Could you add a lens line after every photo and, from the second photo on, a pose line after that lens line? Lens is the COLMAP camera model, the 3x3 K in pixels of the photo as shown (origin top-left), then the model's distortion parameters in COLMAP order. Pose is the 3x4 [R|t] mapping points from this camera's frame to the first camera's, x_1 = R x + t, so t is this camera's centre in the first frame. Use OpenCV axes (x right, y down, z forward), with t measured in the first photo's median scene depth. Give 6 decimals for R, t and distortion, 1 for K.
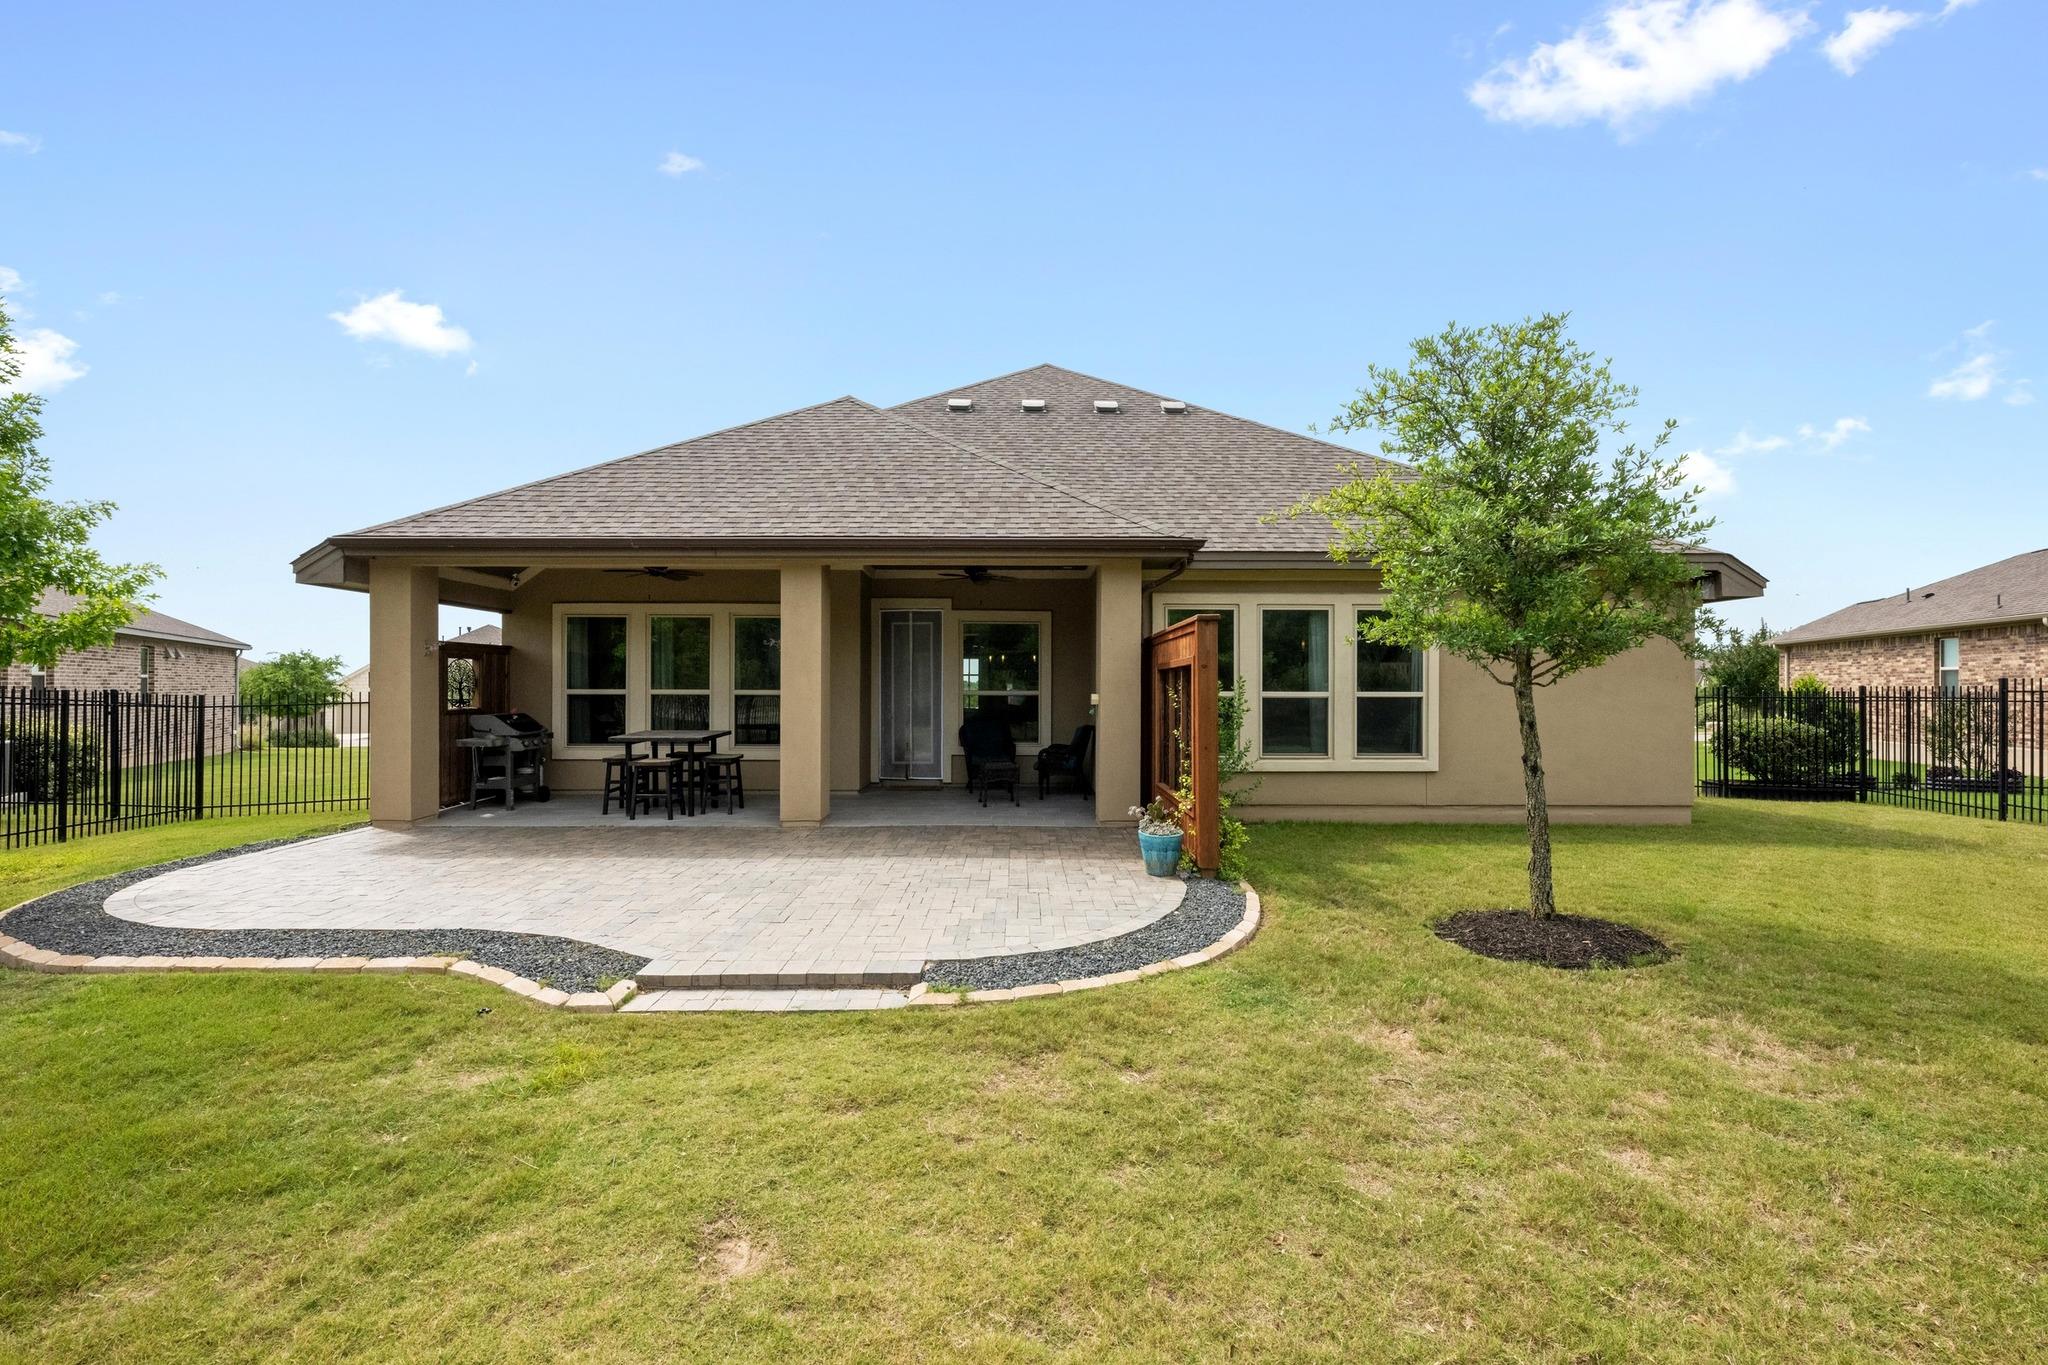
lens RADIAL K [[861.3, 0, 1024.0], [0, 861.3, 682.5], [0, 0, 1]] dist [0.000184, 0.000071]
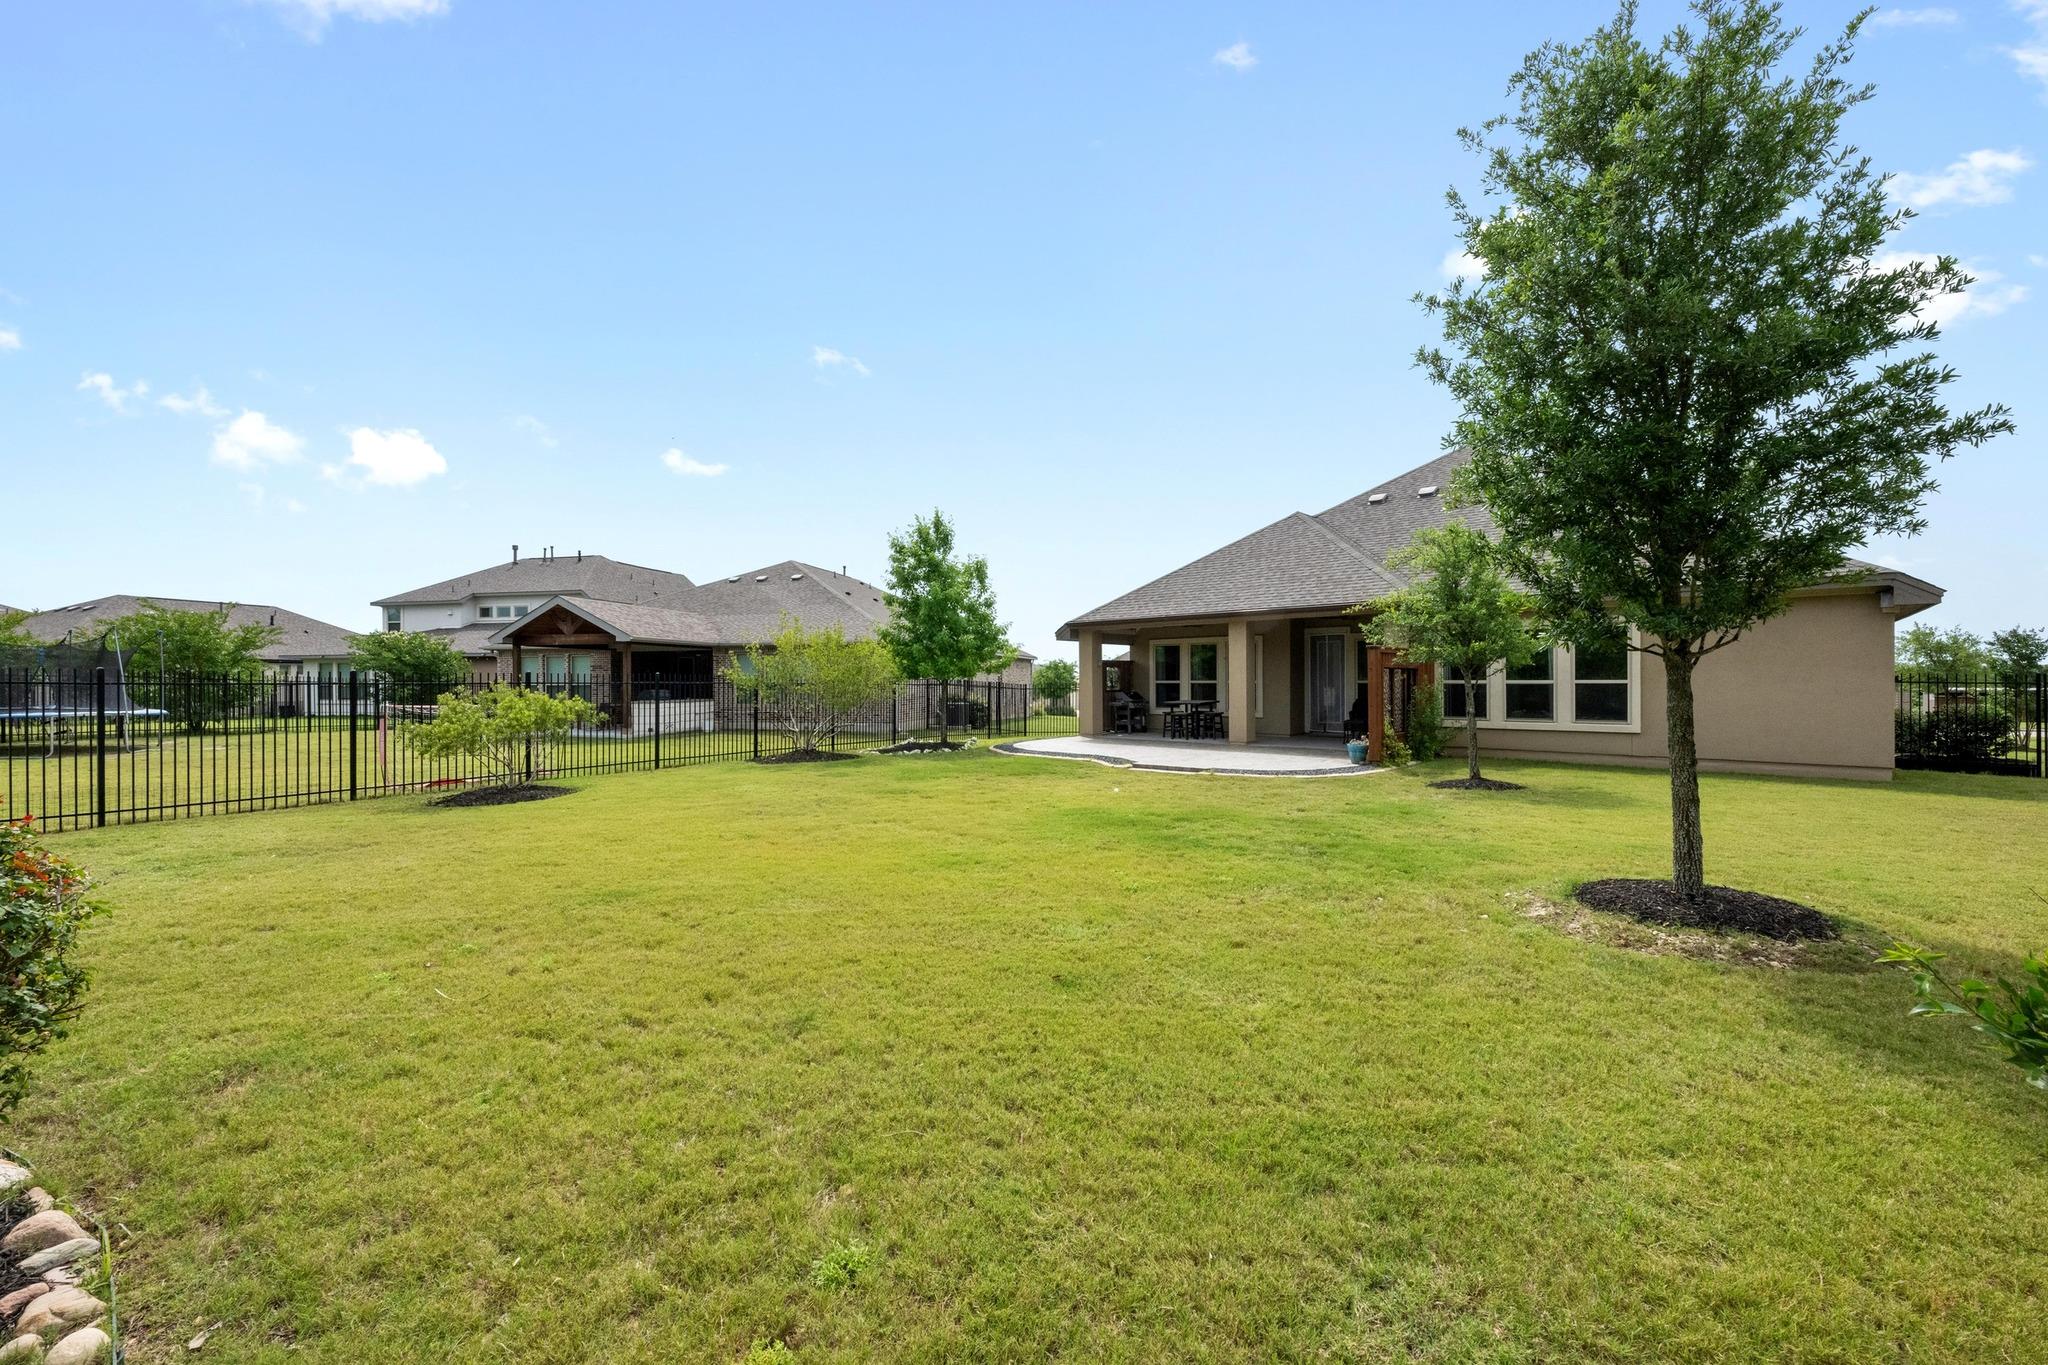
lens RADIAL K [[812.5, 0, 1030.2], [0, 812.5, 684.1], [0, 0, 1]] dist [-0.002995, -0.000424]
pose [[0.742459, -0.001947, -0.669888, 0.631143], [0.010954, 0.999897, 0.009235, -0.006428], [0.669801, -0.014194, 0.742405, -0.748335]]
